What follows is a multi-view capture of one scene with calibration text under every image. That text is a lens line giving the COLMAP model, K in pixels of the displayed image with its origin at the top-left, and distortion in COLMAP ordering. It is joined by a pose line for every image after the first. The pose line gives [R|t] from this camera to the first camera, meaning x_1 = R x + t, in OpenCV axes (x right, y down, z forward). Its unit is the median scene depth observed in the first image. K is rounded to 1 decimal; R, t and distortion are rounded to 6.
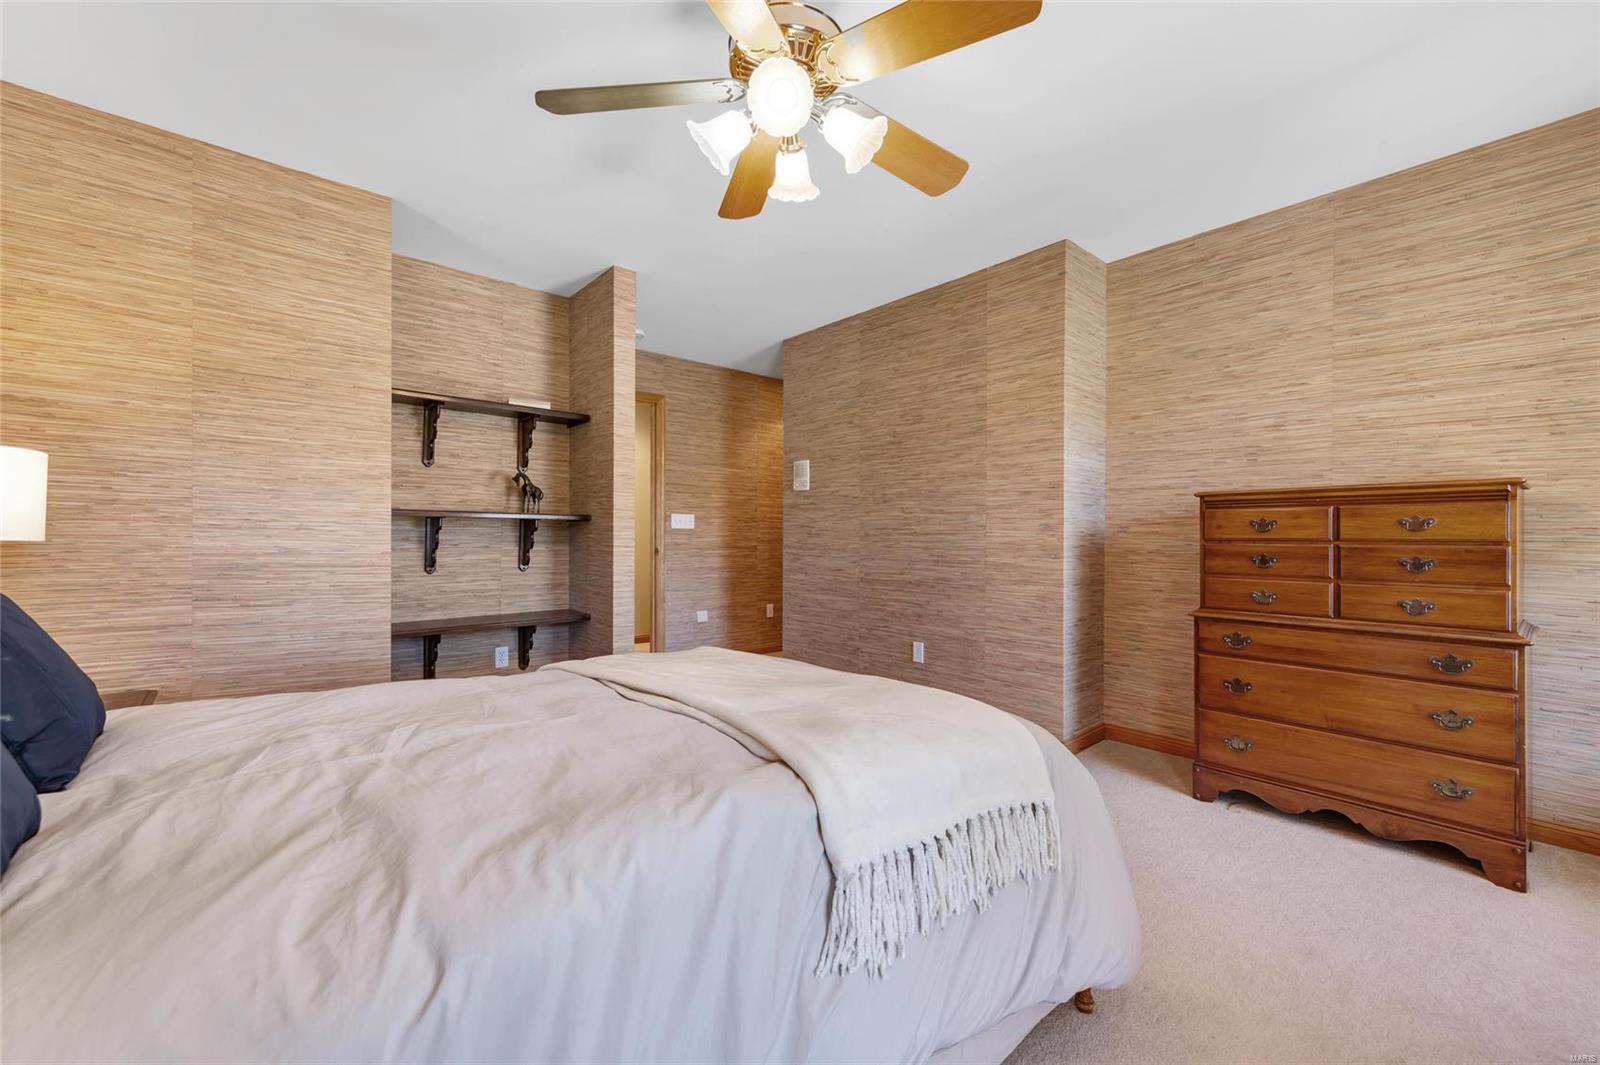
lens RADIAL K [[647.3, 0, 802.4], [0, 647.3, 534.6], [0, 0, 1]] dist [0.009545, -0.001724]
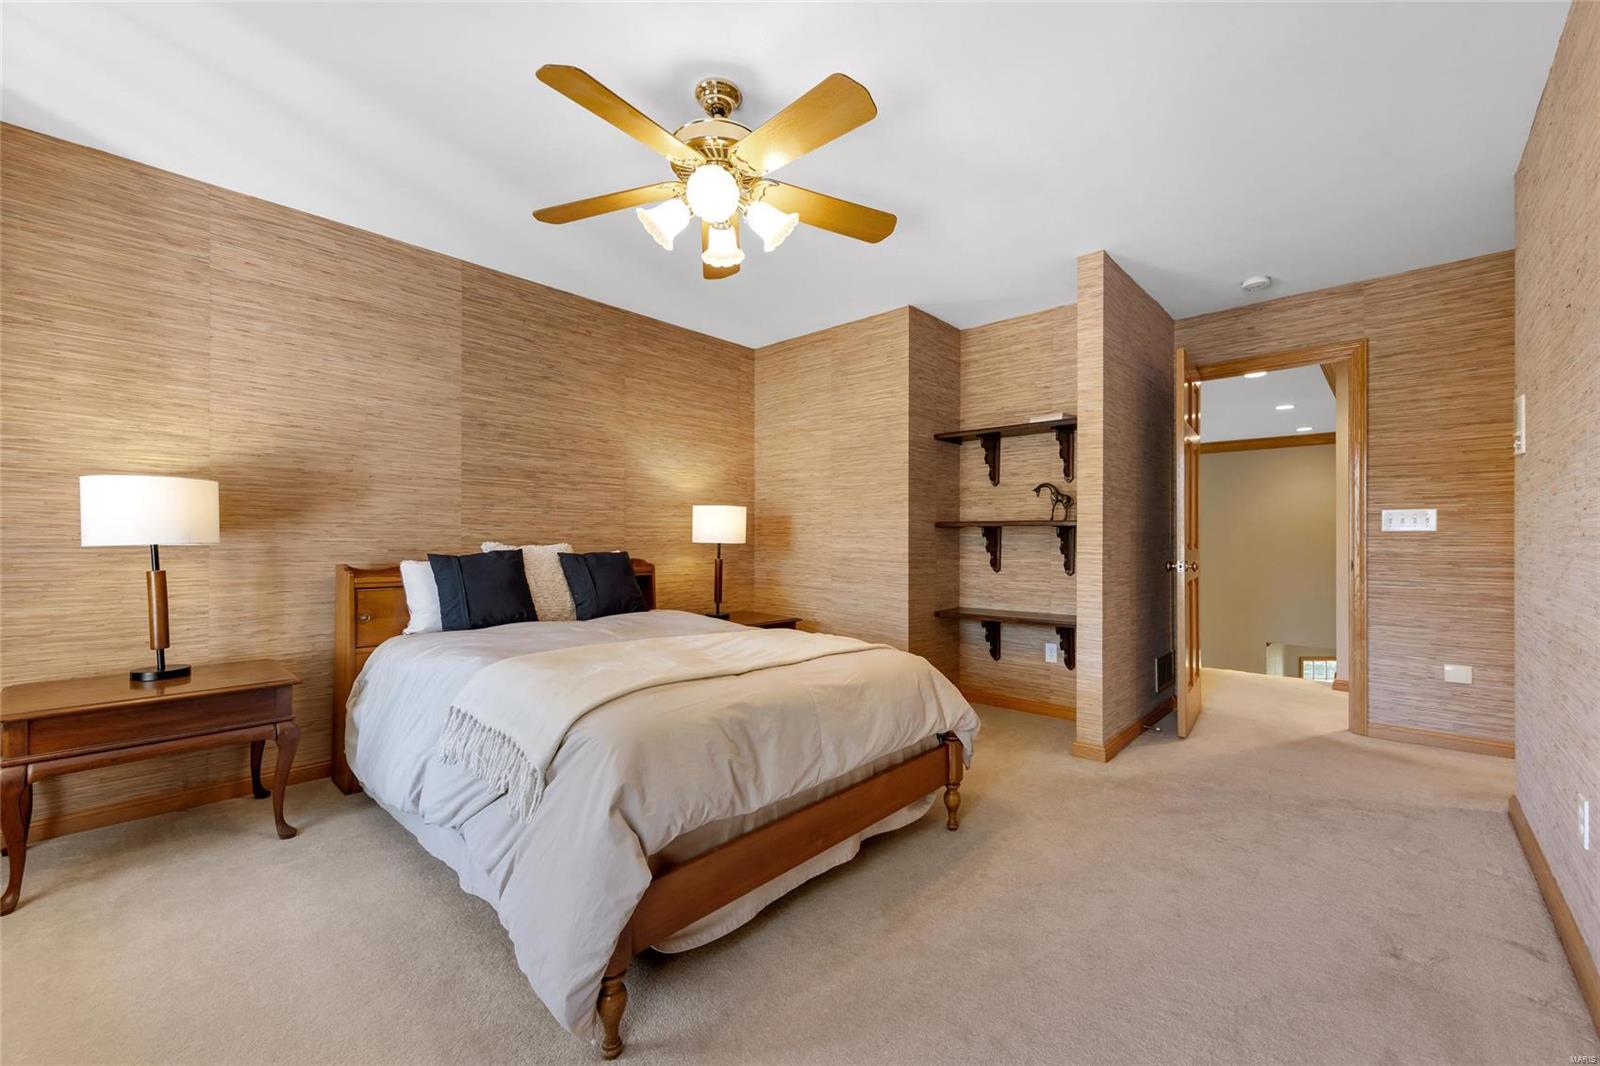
lens RADIAL K [[647.3, 0, 802.6], [0, 647.3, 536.3], [0, 0, 1]] dist [0.009545, -0.001724]
pose [[0.113403, -0.007092, -0.993524, 0.601615], [-0.000099, 0.999974, -0.007149, 0.000511], [0.993549, 0.000910, 0.113400, 0.483440]]
